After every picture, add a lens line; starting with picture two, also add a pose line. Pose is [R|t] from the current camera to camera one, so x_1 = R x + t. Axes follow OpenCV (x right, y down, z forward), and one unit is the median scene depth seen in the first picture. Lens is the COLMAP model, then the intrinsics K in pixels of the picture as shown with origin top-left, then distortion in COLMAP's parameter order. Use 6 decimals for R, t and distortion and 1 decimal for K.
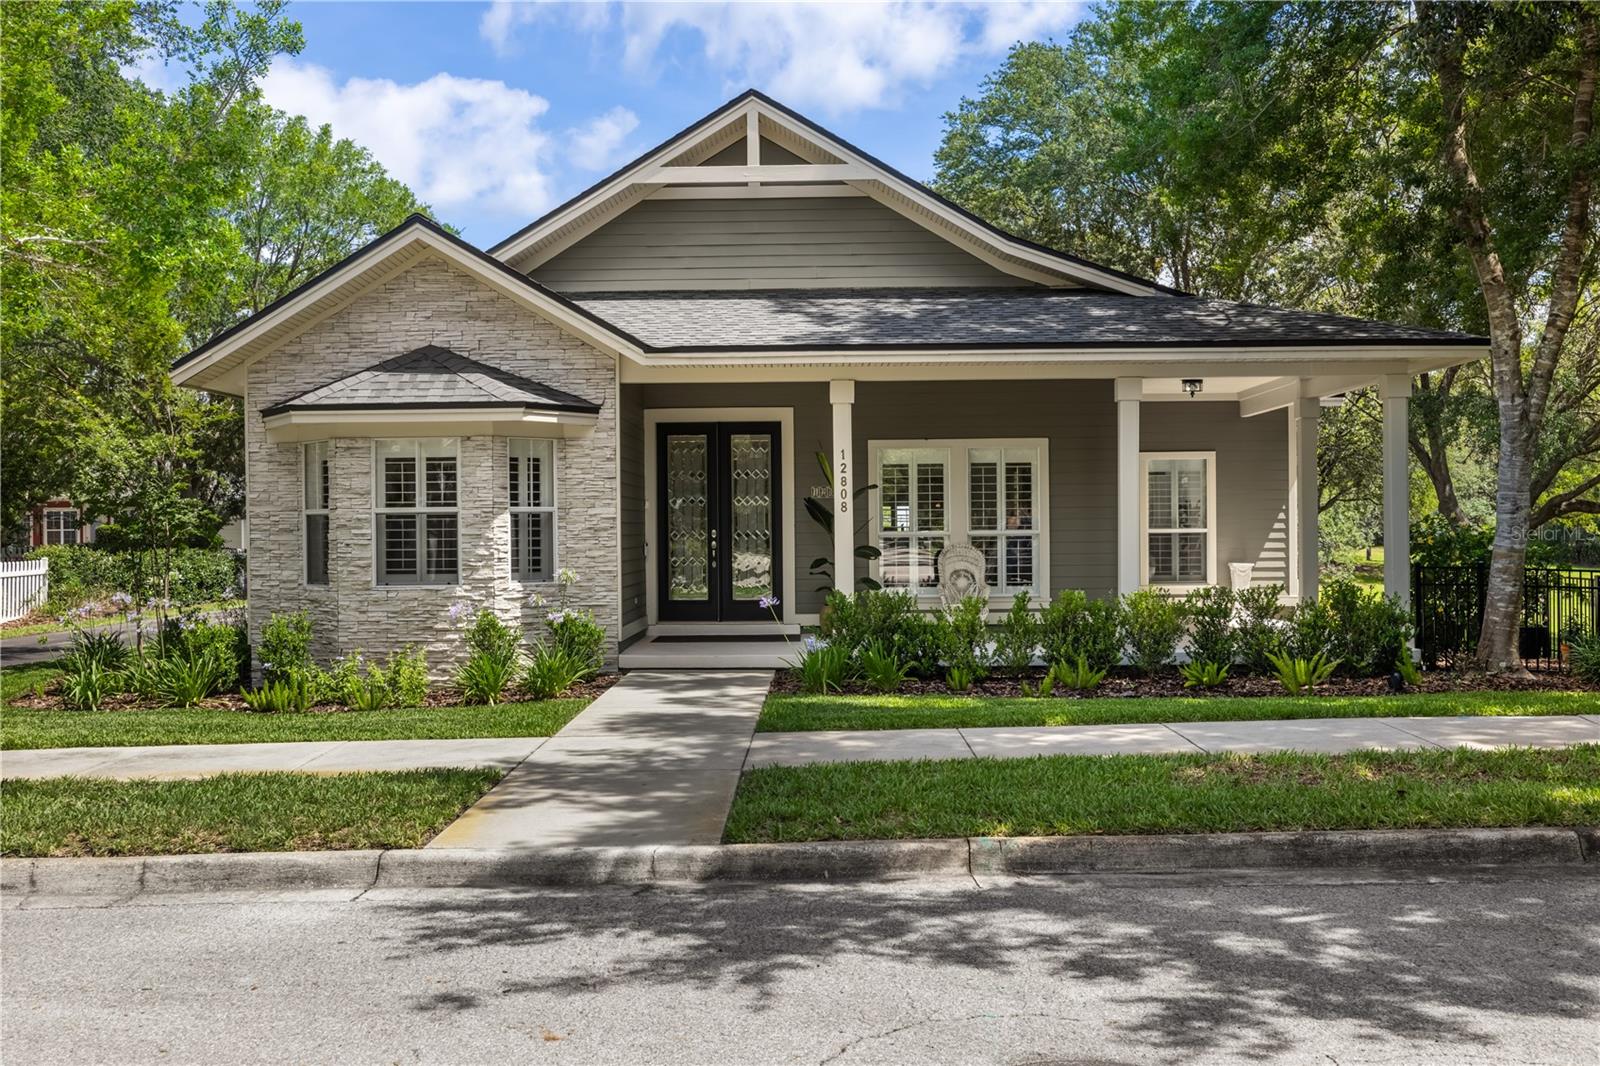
lens RADIAL K [[1559.0, 0, 800.0], [0, 1559.0, 533.0], [0, 0, 1]] dist [0.001317, -0.000294]
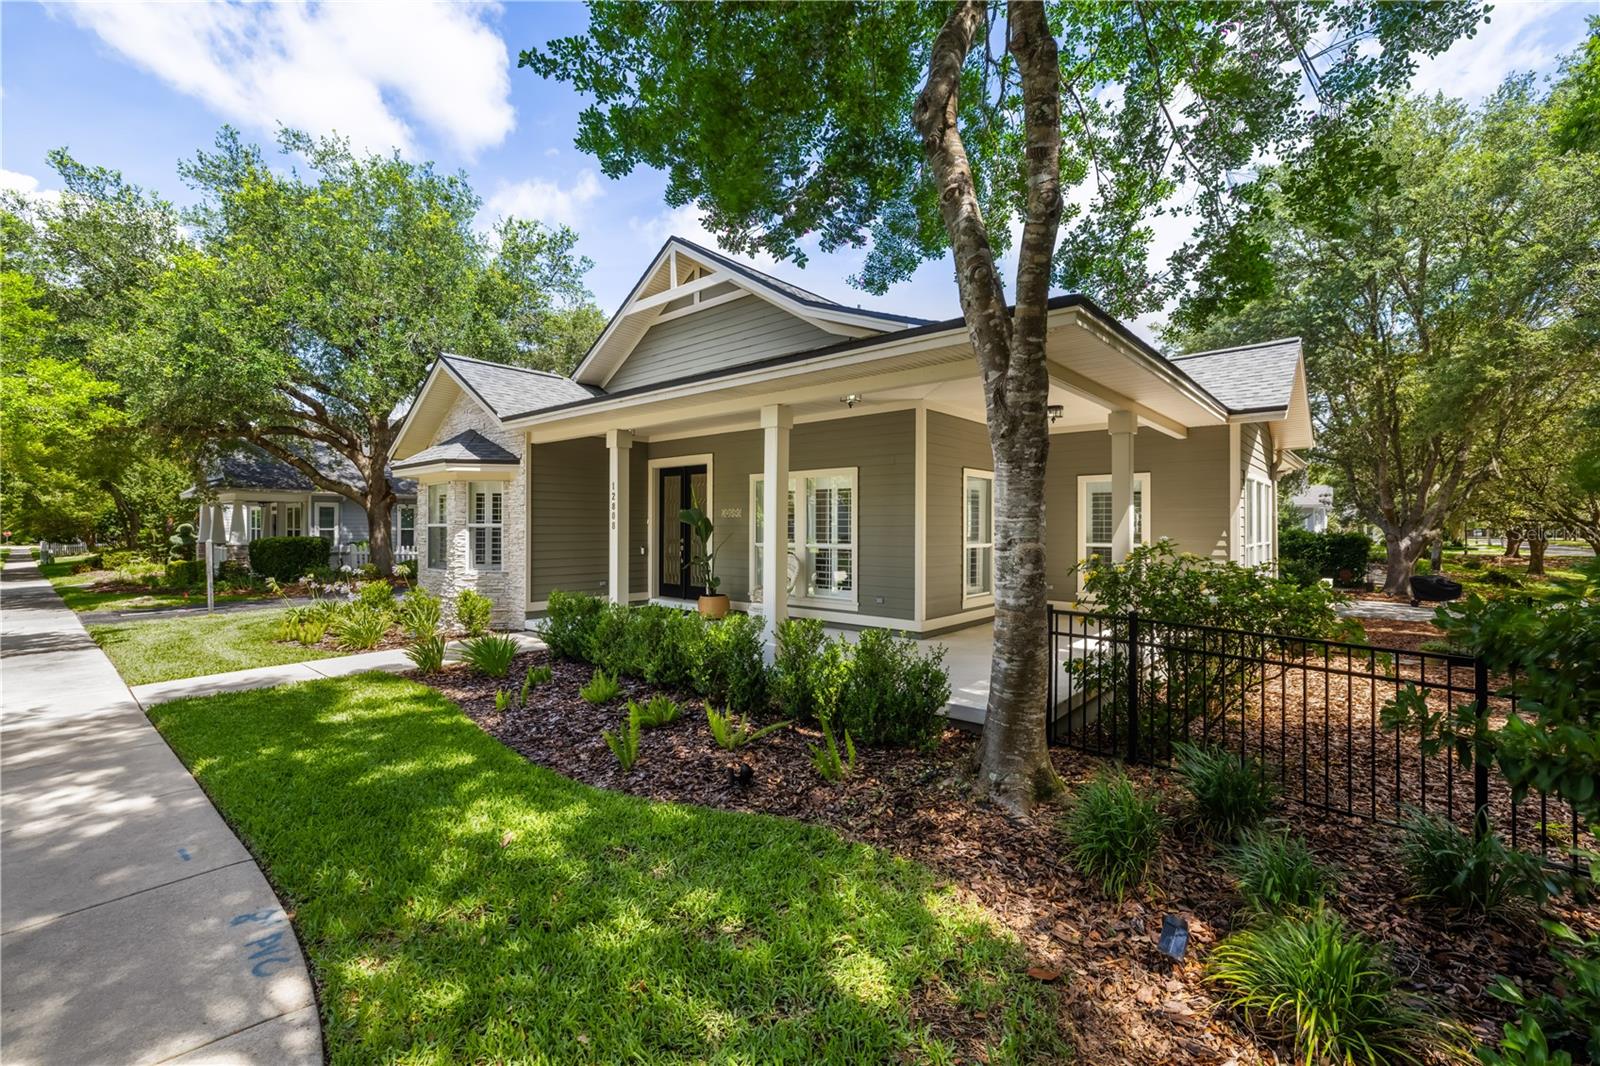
lens RADIAL K [[681.7, 0, 794.3], [0, 681.7, 528.9], [0, 0, 1]] dist [0.001758, 0.000172]
pose [[0.756281, 0.013427, -0.654110, 0.529889], [-0.010377, 0.999910, 0.008527, -0.020583], [0.654165, 0.000338, 0.756352, 0.664112]]
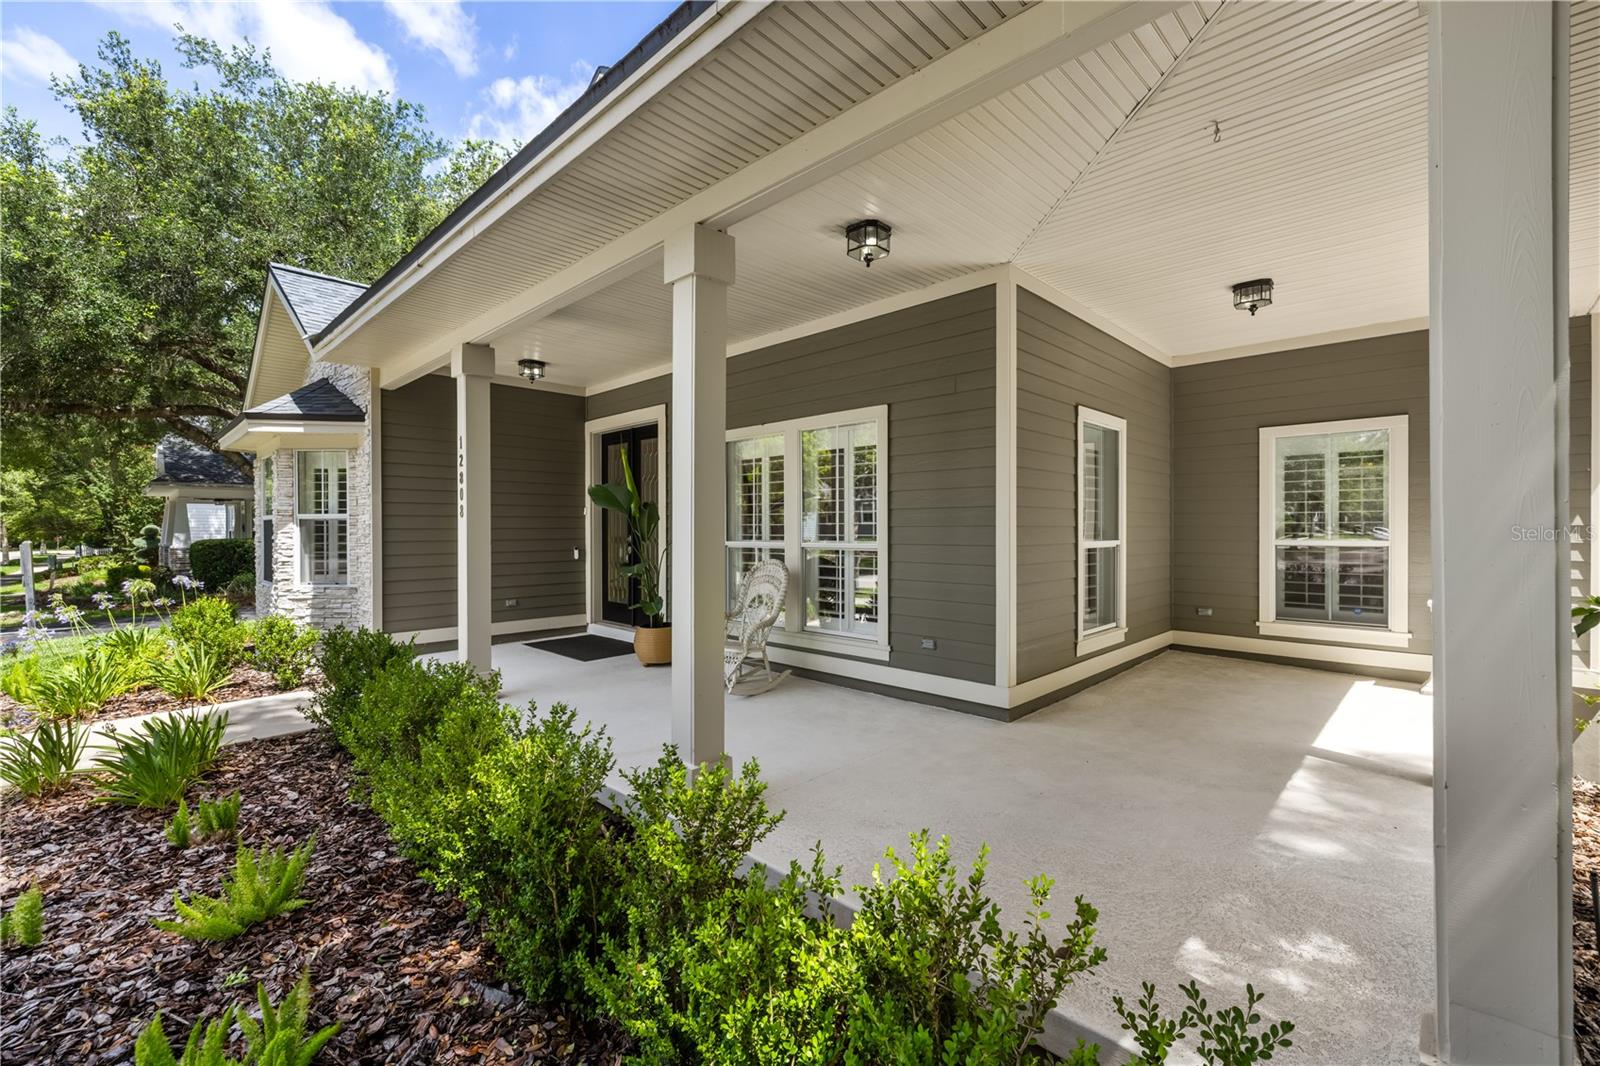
lens RADIAL K [[665.5, 0, 809.0], [0, 665.5, 538.2], [0, 0, 1]] dist [0.001362, 0.000061]
pose [[0.728223, 0.017235, -0.685123, 0.379677], [-0.004866, 0.999789, 0.019978, -0.010791], [0.685323, -0.011215, 0.728153, 0.883787]]
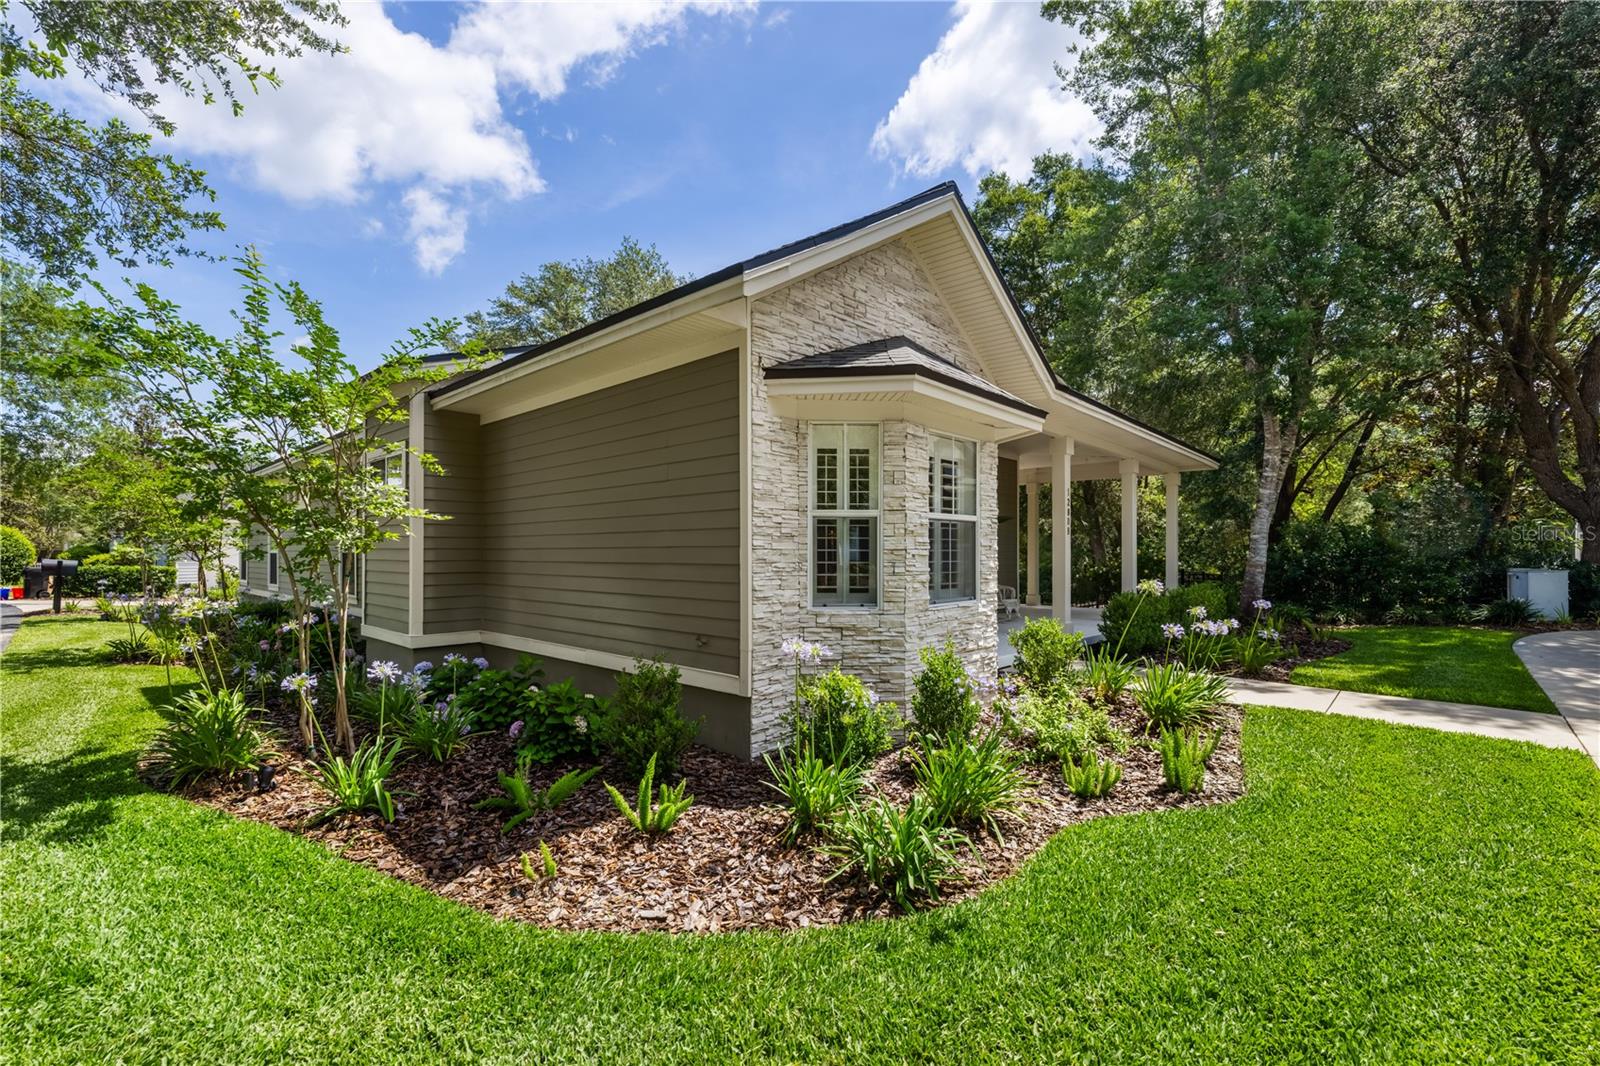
lens RADIAL K [[681.7, 0, 794.3], [0, 681.7, 528.9], [0, 0, 1]] dist [0.001758, 0.000172]
pose [[0.672529, 0.033582, 0.739308, -0.570573], [-0.016820, 0.999405, -0.030096, 0.004774], [-0.739880, 0.007806, 0.672694, 0.781141]]
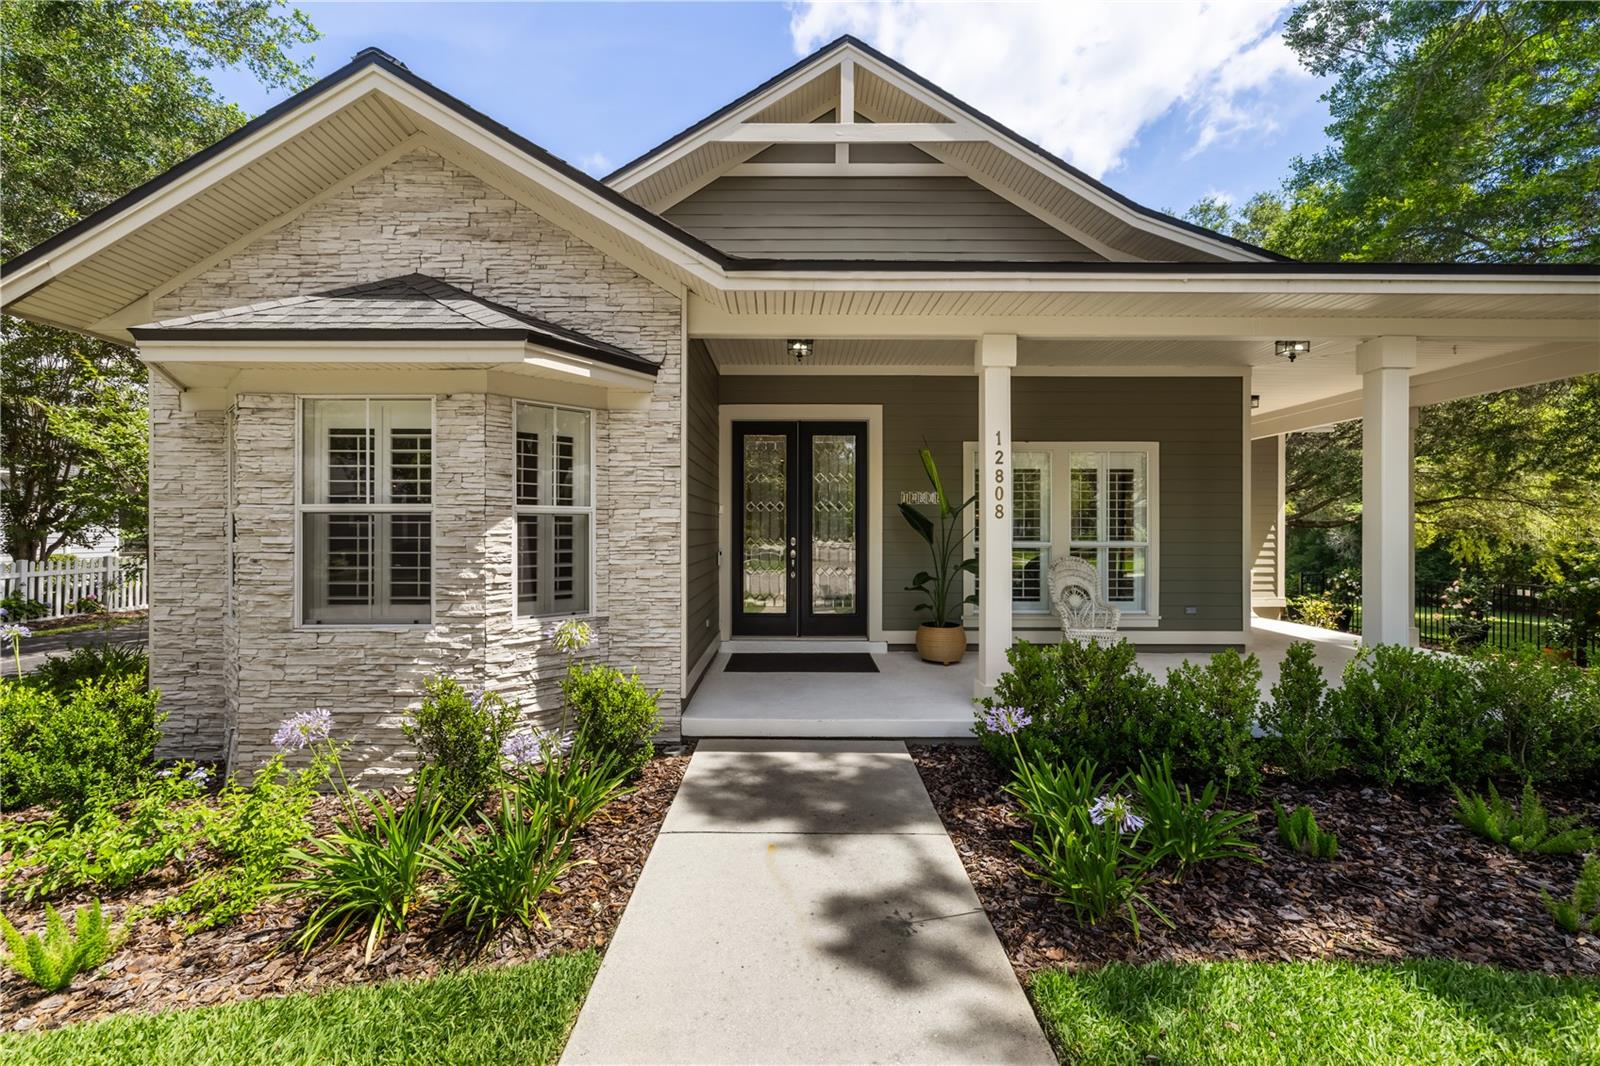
lens RADIAL K [[681.7, 0, 794.3], [0, 681.7, 528.9], [0, 0, 1]] dist [0.001758, 0.000172]
pose [[0.999751, 0.011251, 0.019296, -0.072173], [-0.011199, 0.999933, -0.002810, -0.006947], [-0.019326, 0.002593, 0.999810, 0.691120]]
